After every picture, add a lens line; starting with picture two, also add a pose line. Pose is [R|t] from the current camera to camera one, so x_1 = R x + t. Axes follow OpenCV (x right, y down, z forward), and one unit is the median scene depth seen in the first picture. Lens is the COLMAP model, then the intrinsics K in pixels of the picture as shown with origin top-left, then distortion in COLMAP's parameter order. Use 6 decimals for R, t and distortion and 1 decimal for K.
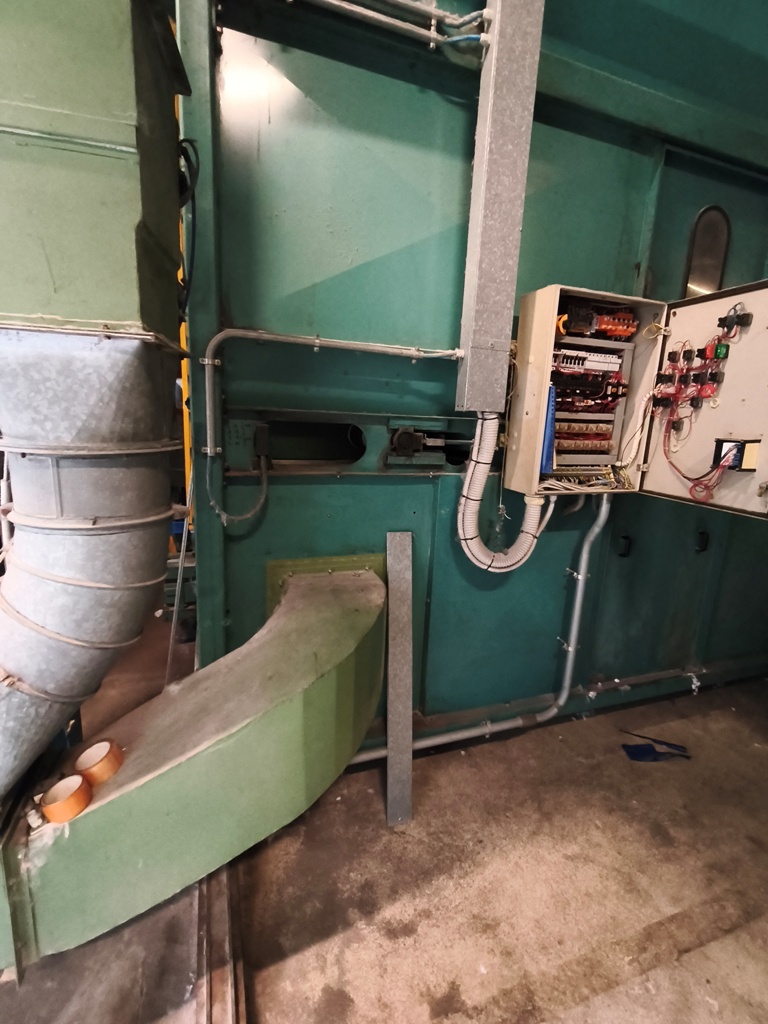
lens RADIAL K [[469.0, 0, 381.4], [0, 469.0, 511.5], [0, 0, 1]] dist [0.000125, 0.000806]
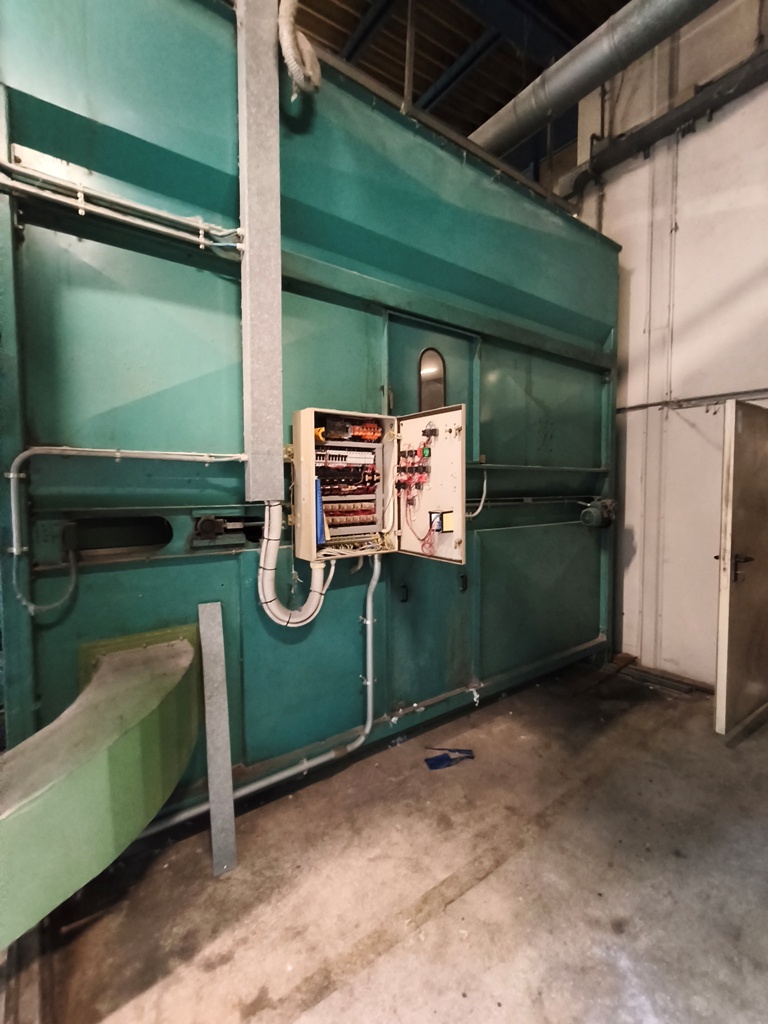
lens RADIAL K [[469.0, 0, 381.4], [0, 469.0, 511.5], [0, 0, 1]] dist [0.000125, 0.000806]
pose [[0.955982, -0.064600, 0.286225, 0.140984], [0.104164, 0.986646, -0.125221, 0.010260], [-0.274314, 0.149524, 0.949945, -0.293732]]
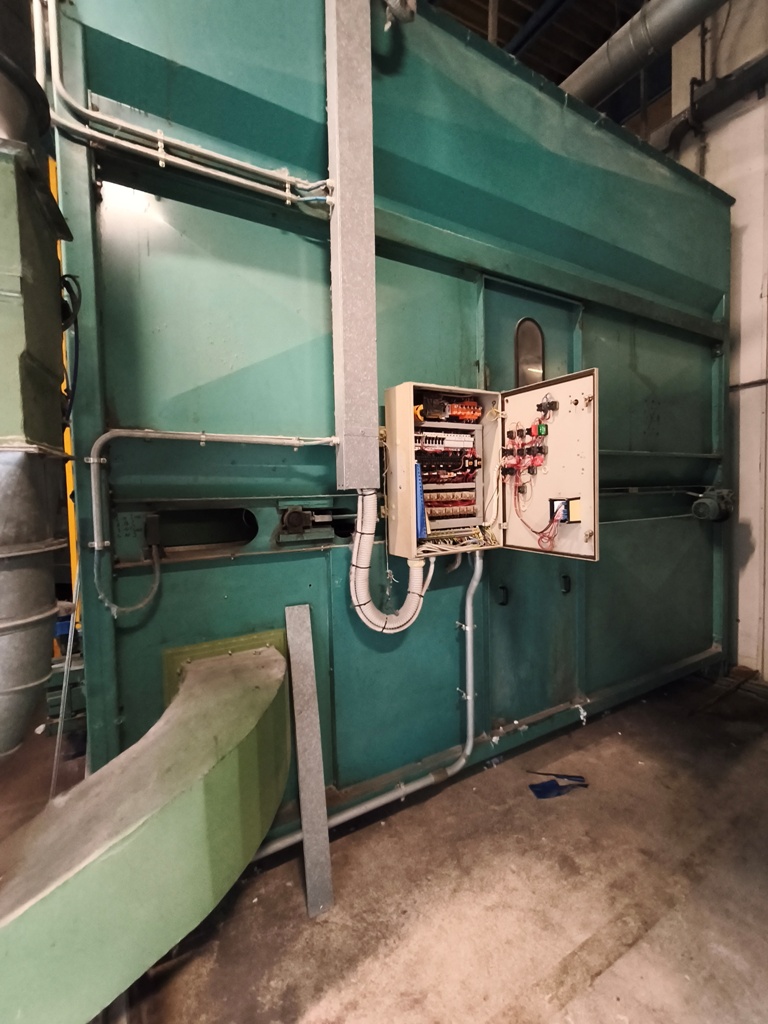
lens RADIAL K [[468.0, 0, 380.3], [0, 468.0, 512.2], [0, 0, 1]] dist [0.001193, 0.000789]
pose [[0.978615, -0.076302, 0.191024, 0.039790], [0.104436, 0.984366, -0.141831, 0.007014], [-0.177216, 0.158748, 0.971285, -0.091631]]
